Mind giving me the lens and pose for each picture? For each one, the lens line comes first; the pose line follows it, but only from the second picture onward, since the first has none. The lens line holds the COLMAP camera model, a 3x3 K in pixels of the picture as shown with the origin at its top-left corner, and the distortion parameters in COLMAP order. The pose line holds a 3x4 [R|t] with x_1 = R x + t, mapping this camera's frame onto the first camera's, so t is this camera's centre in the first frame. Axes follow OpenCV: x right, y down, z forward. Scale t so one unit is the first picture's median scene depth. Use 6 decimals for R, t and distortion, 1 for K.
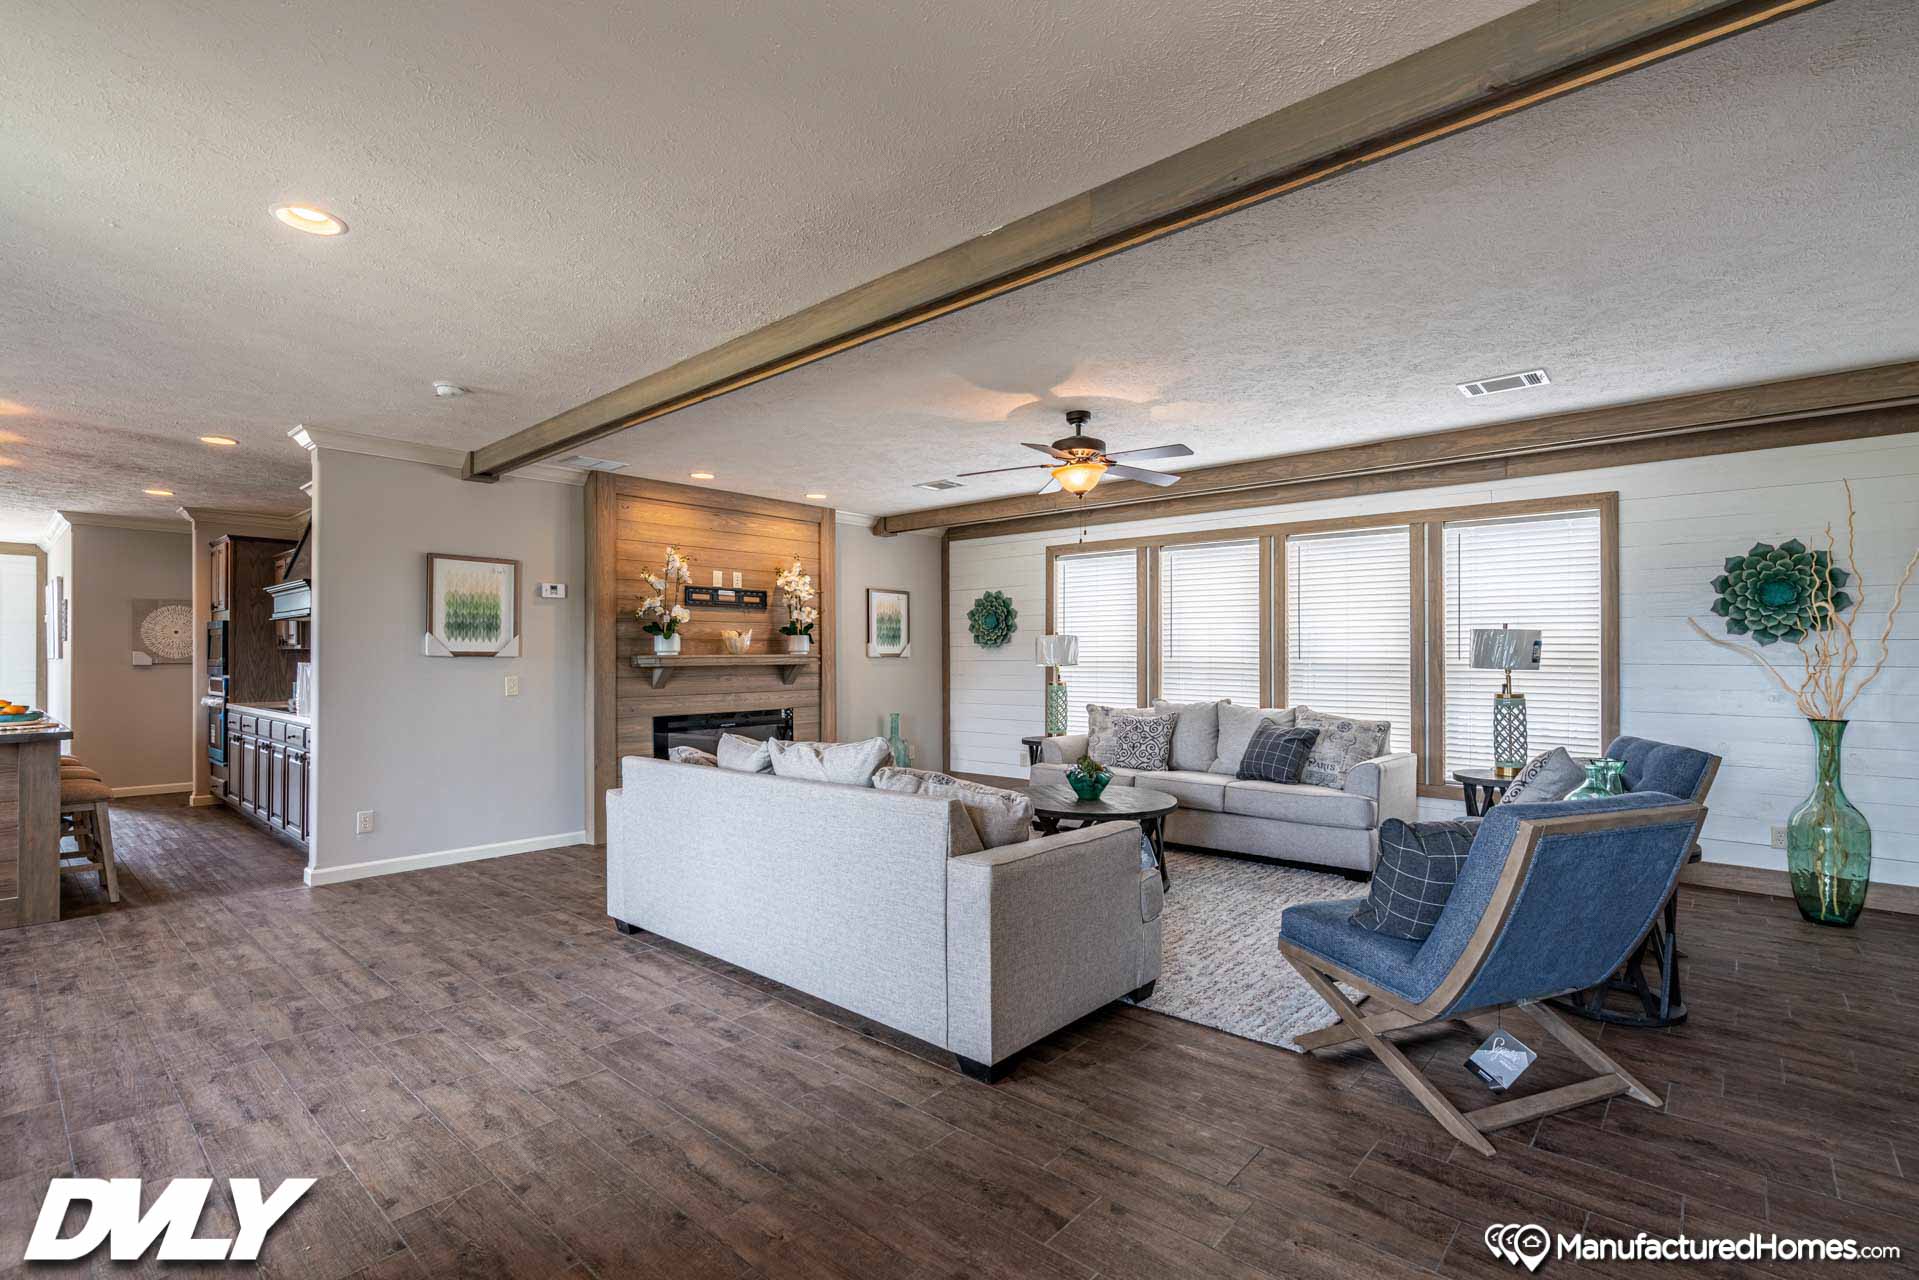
lens RADIAL K [[886.8, 0, 949.0], [0, 886.8, 649.7], [0, 0, 1]] dist [-0.001096, -0.000308]
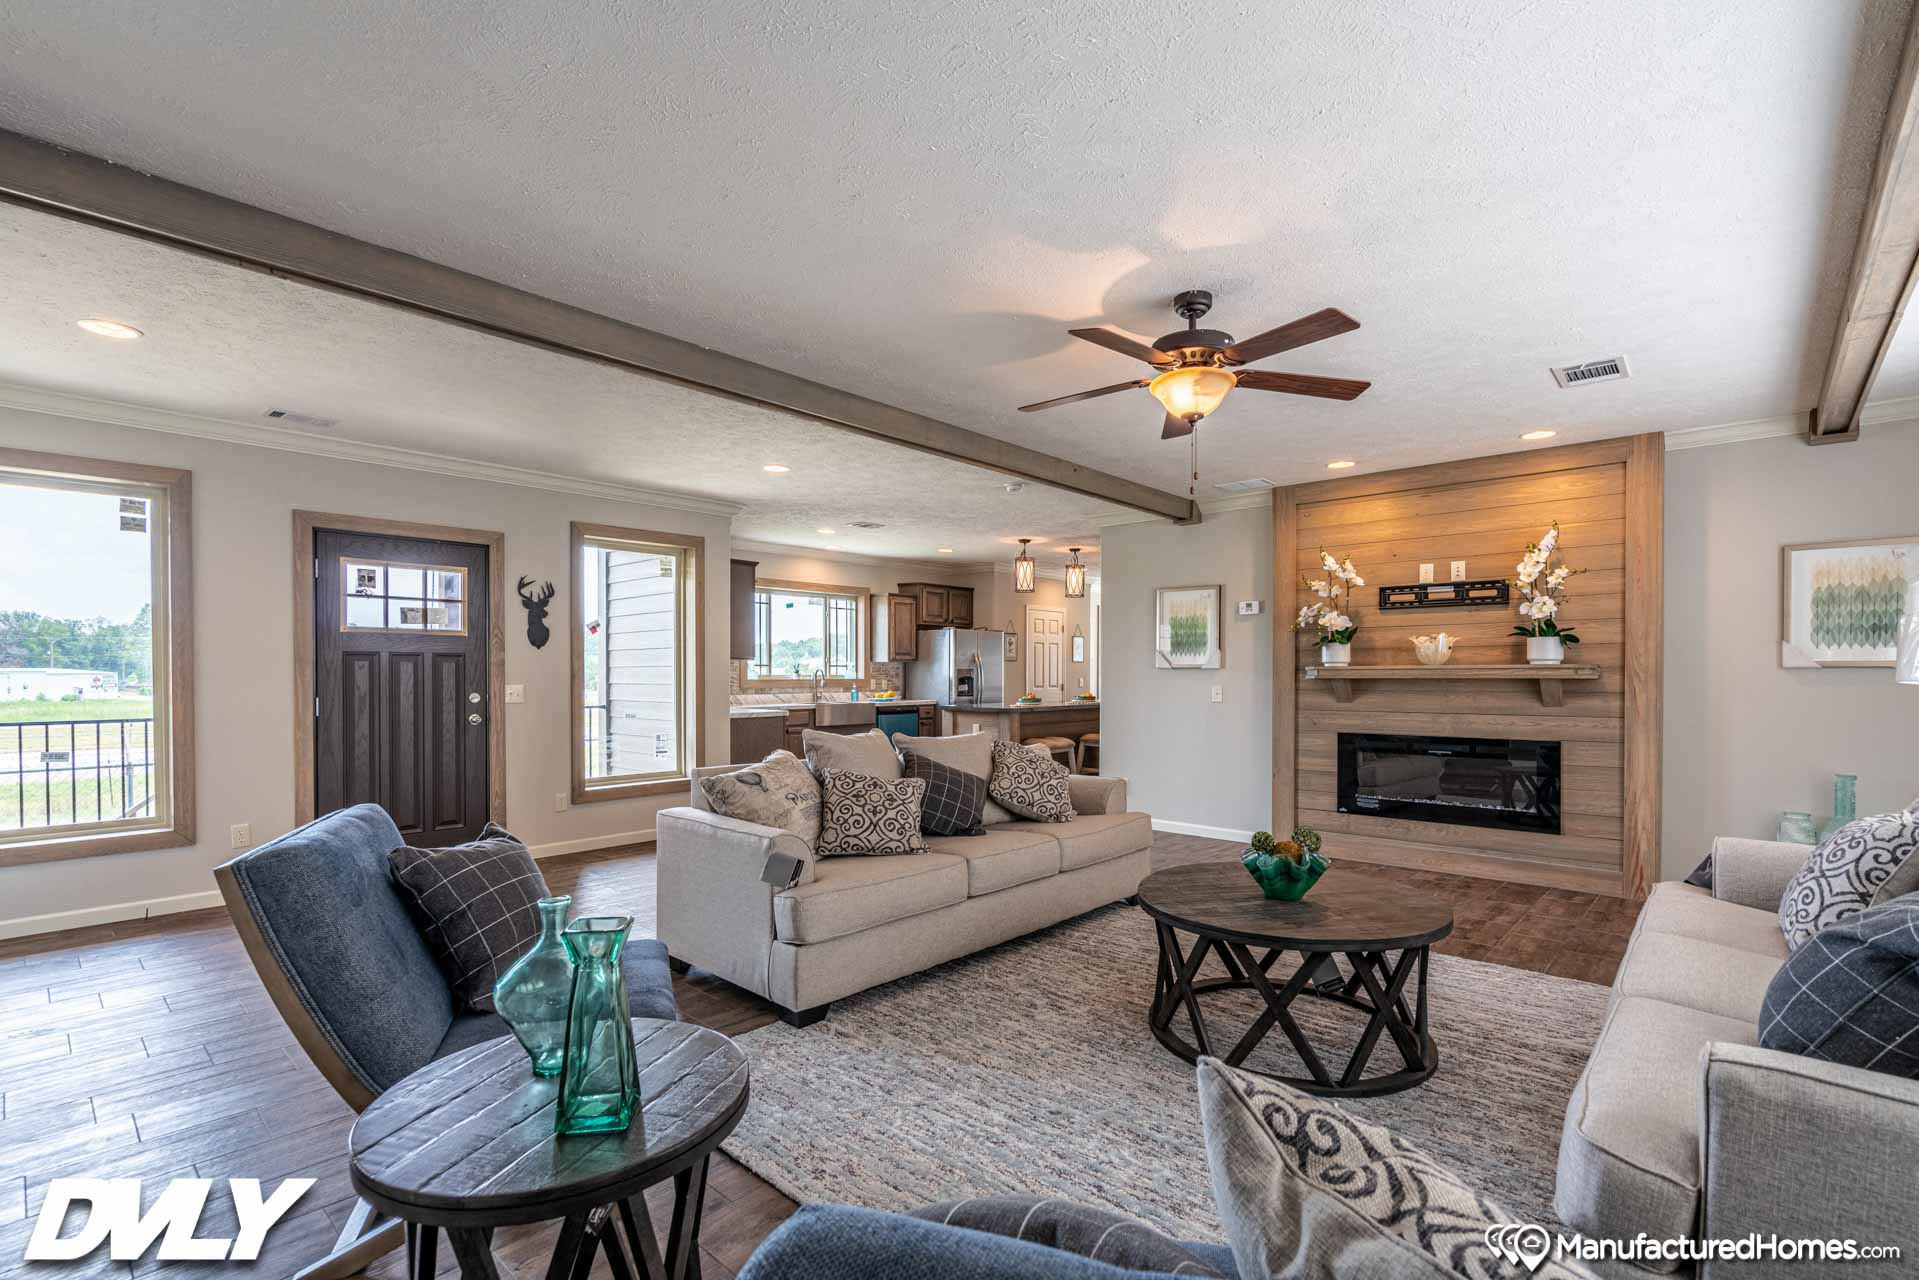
lens RADIAL K [[865.1, 0, 953.4], [0, 865.1, 677.4], [0, 0, 1]] dist [-0.000850, -0.000143]
pose [[-0.020762, 0.005969, -0.999767, 0.561689], [0.006426, 0.999962, 0.005836, 0.009234], [0.999764, -0.006303, -0.020800, 0.587128]]
